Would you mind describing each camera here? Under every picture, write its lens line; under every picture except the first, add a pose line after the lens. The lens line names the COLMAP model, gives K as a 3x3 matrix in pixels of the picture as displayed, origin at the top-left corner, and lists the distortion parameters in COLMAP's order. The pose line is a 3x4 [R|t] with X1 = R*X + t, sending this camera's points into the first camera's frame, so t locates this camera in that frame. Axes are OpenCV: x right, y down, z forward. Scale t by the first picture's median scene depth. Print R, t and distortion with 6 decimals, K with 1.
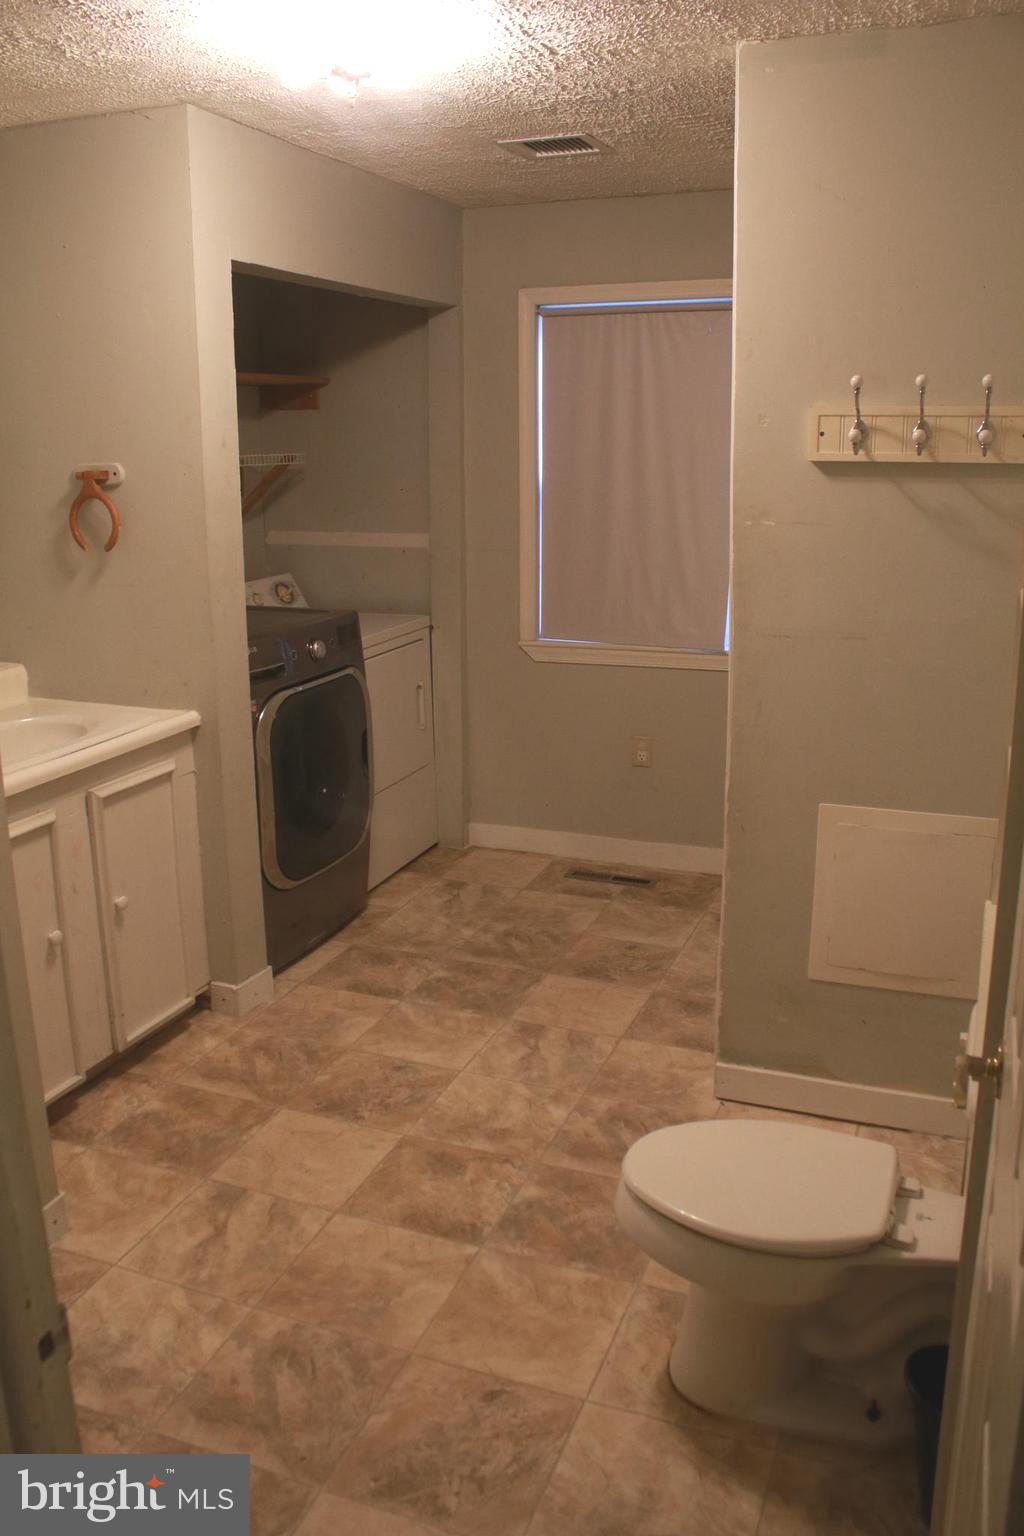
lens RADIAL K [[1281.3, 0, 522.0], [0, 1281.3, 770.0], [0, 0, 1]] dist [-0.138193, 0.103666]
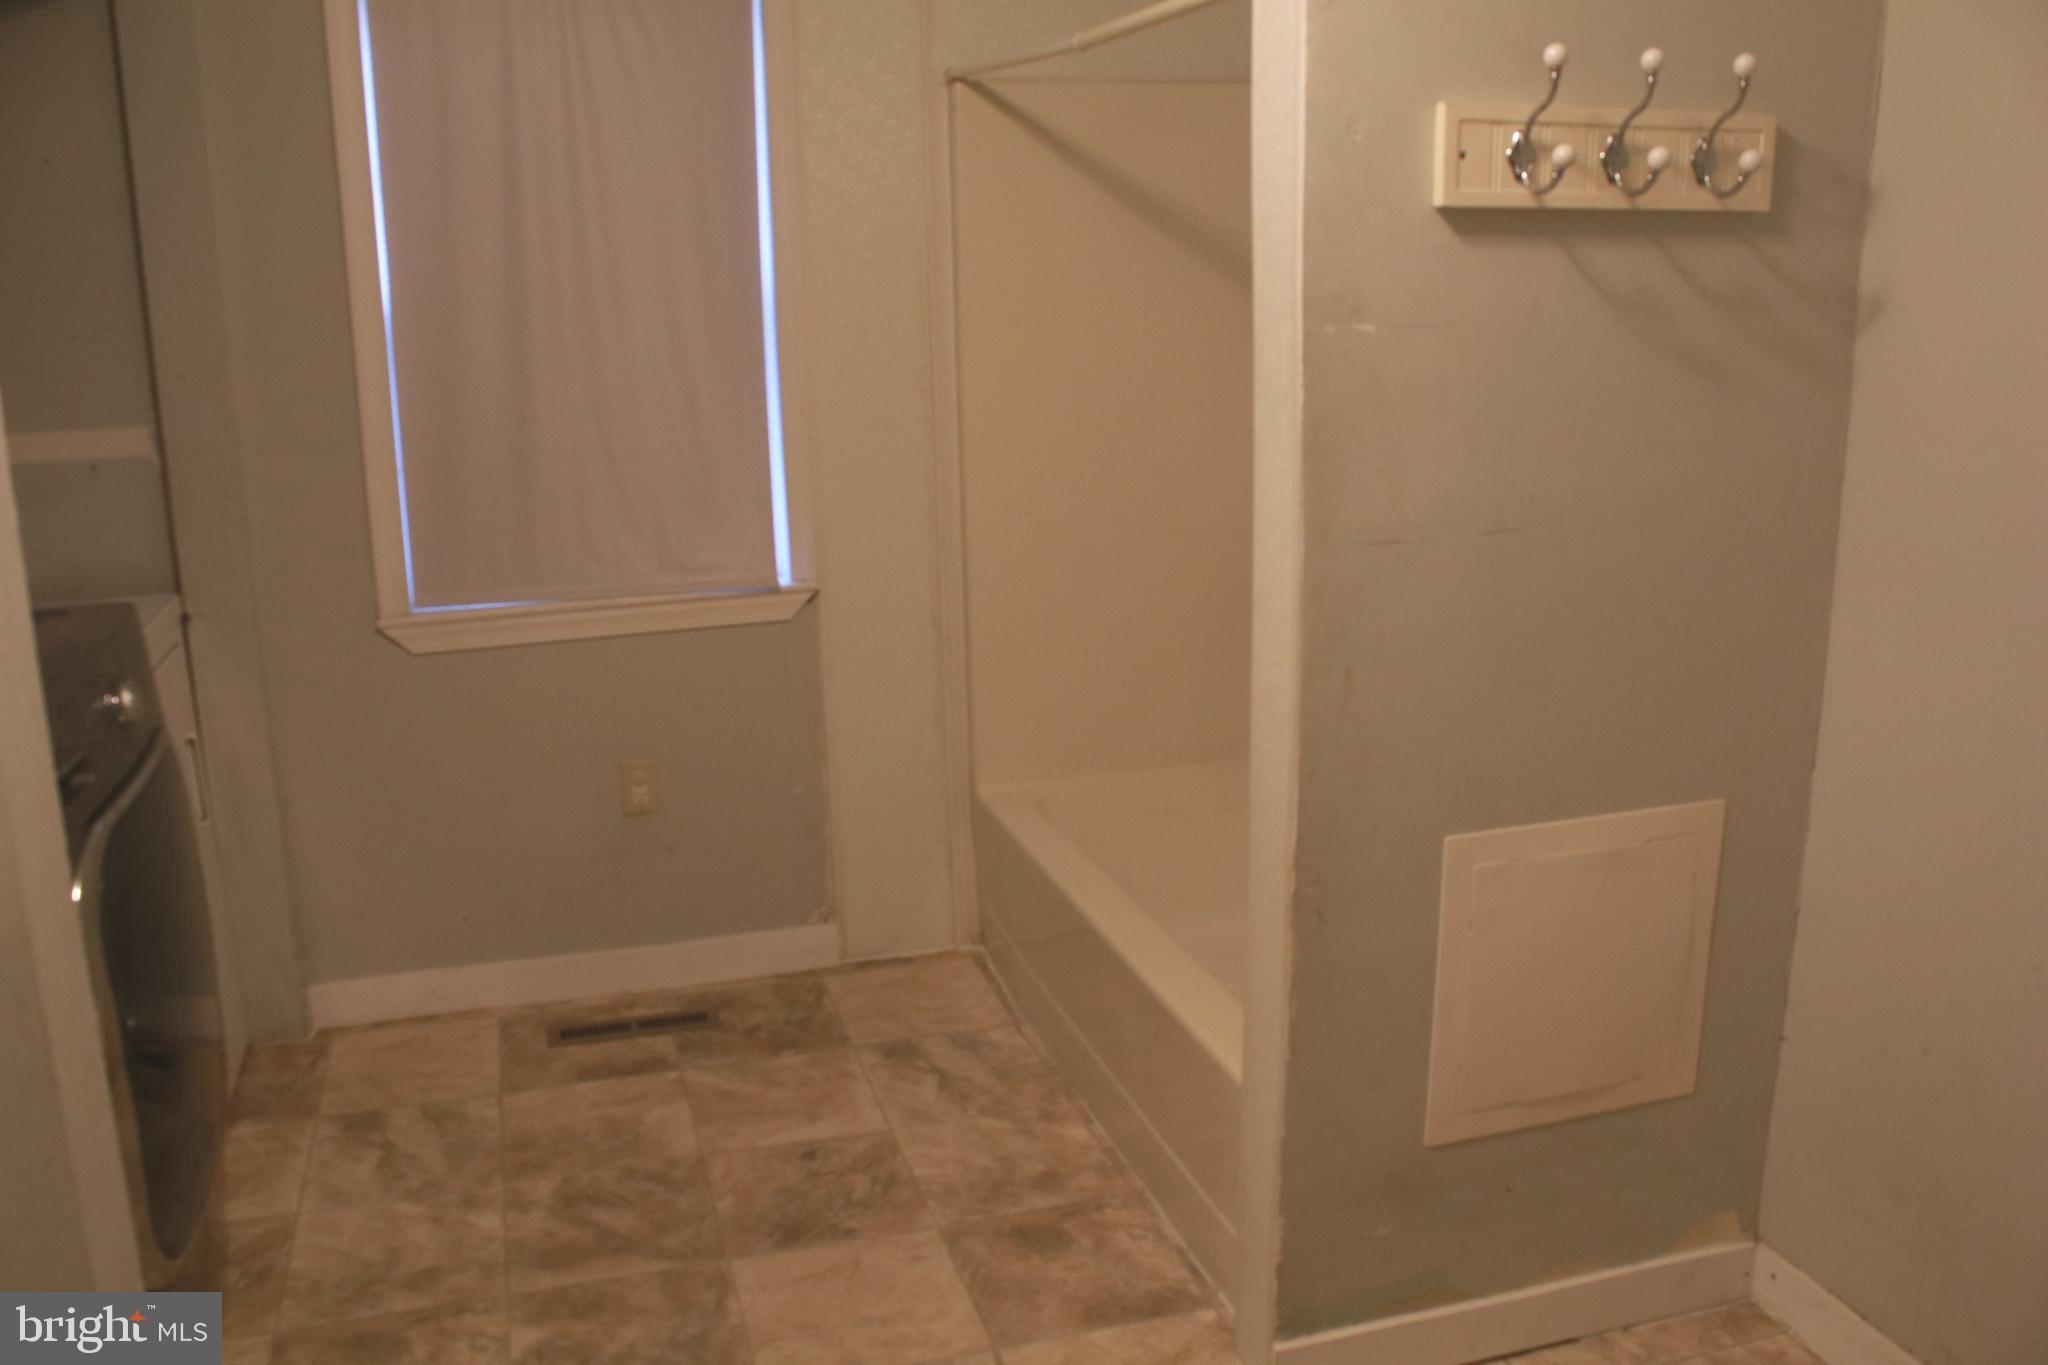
lens RADIAL K [[1708.4, 0, 1008.4], [0, 1708.4, 678.4], [0, 0, 1]] dist [-0.138193, 0.103666]
pose [[0.794074, -0.154763, 0.587788, -0.256662], [0.166426, 0.985446, 0.034632, -0.075483], [-0.584593, 0.070323, 0.808273, 0.397714]]
